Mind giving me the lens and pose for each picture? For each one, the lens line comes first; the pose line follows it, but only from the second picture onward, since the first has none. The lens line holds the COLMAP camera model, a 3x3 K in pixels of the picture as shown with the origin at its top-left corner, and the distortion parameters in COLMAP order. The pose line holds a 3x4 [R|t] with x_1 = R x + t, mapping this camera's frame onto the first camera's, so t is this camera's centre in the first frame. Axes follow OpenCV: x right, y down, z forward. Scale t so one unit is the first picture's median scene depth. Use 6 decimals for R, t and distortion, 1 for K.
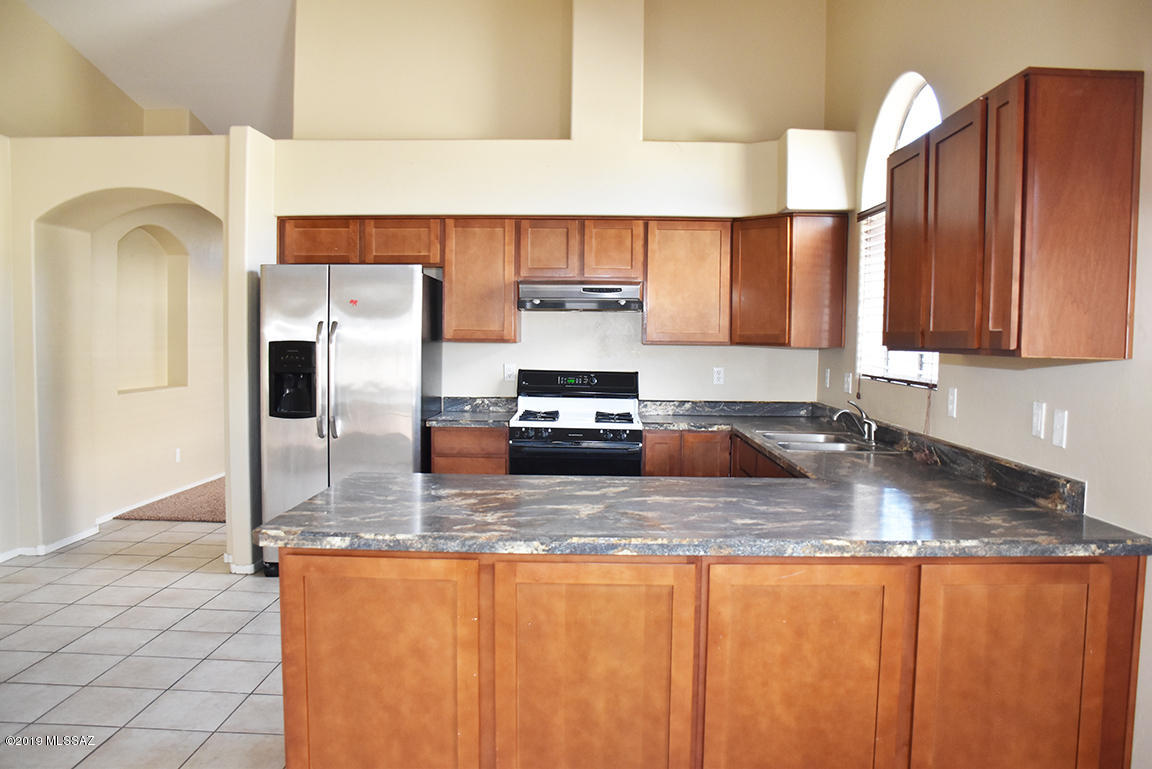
lens RADIAL K [[908.4, 0, 589.2], [0, 908.4, 390.3], [0, 0, 1]] dist [-0.142118, 0.090395]
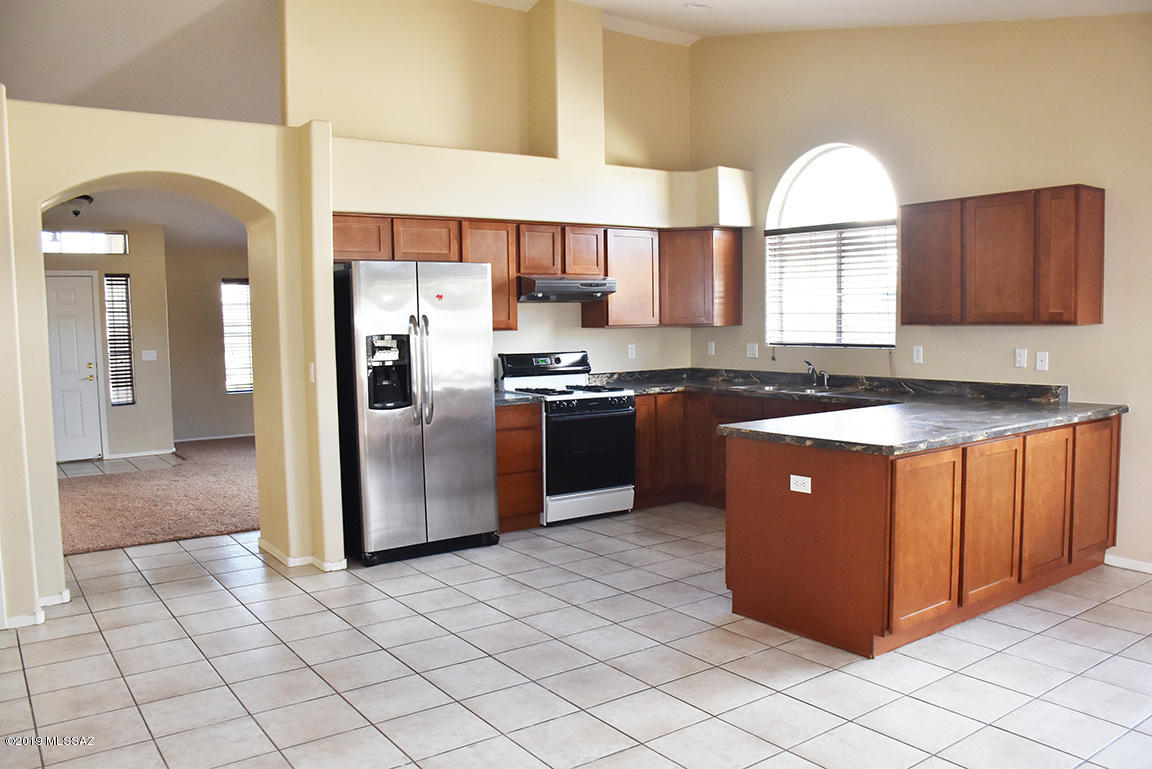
lens RADIAL K [[908.4, 0, 589.2], [0, 908.4, 390.3], [0, 0, 1]] dist [-0.142118, 0.090395]
pose [[0.798049, -0.073058, 0.598148, -0.775751], [0.063580, 0.997291, 0.036981, -0.014535], [-0.599230, 0.008518, 0.800532, 0.022464]]
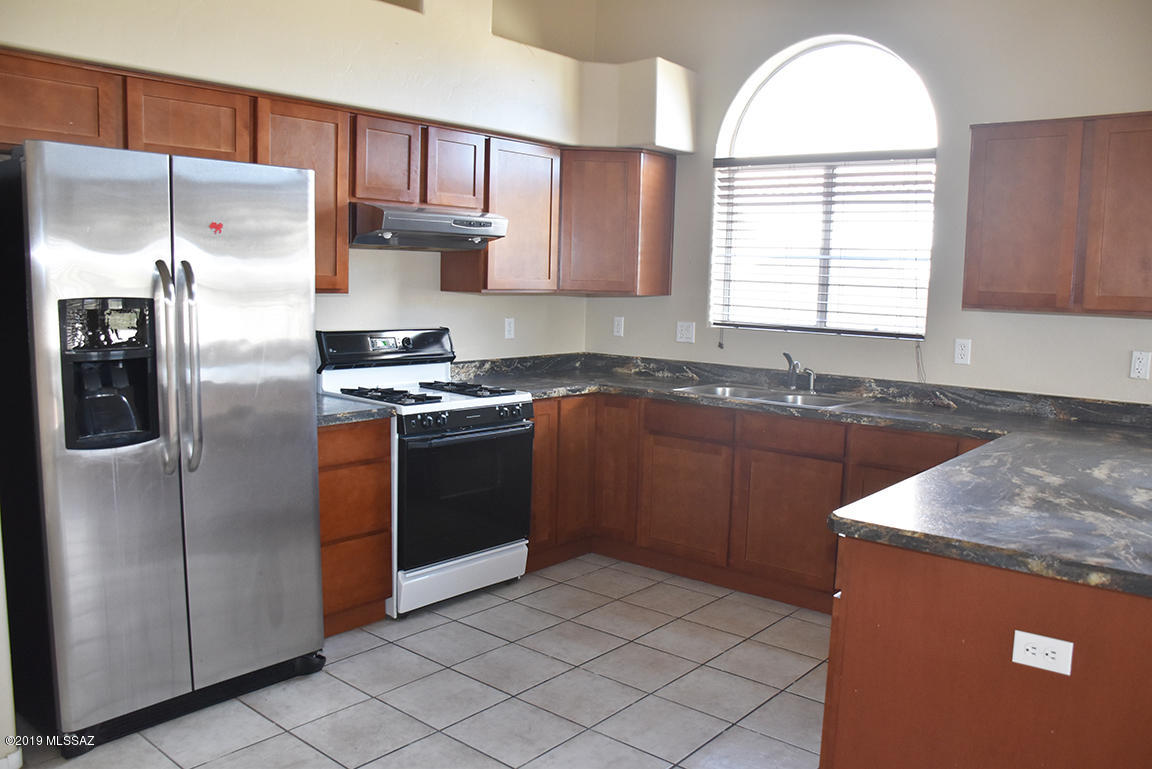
lens RADIAL K [[908.4, 0, 589.2], [0, 908.4, 390.3], [0, 0, 1]] dist [-0.142118, 0.090395]
pose [[0.628933, -0.092081, 0.771987, -0.550371], [0.031863, 0.995180, 0.092745, -0.040270], [-0.776806, -0.033732, 0.628836, 0.467679]]
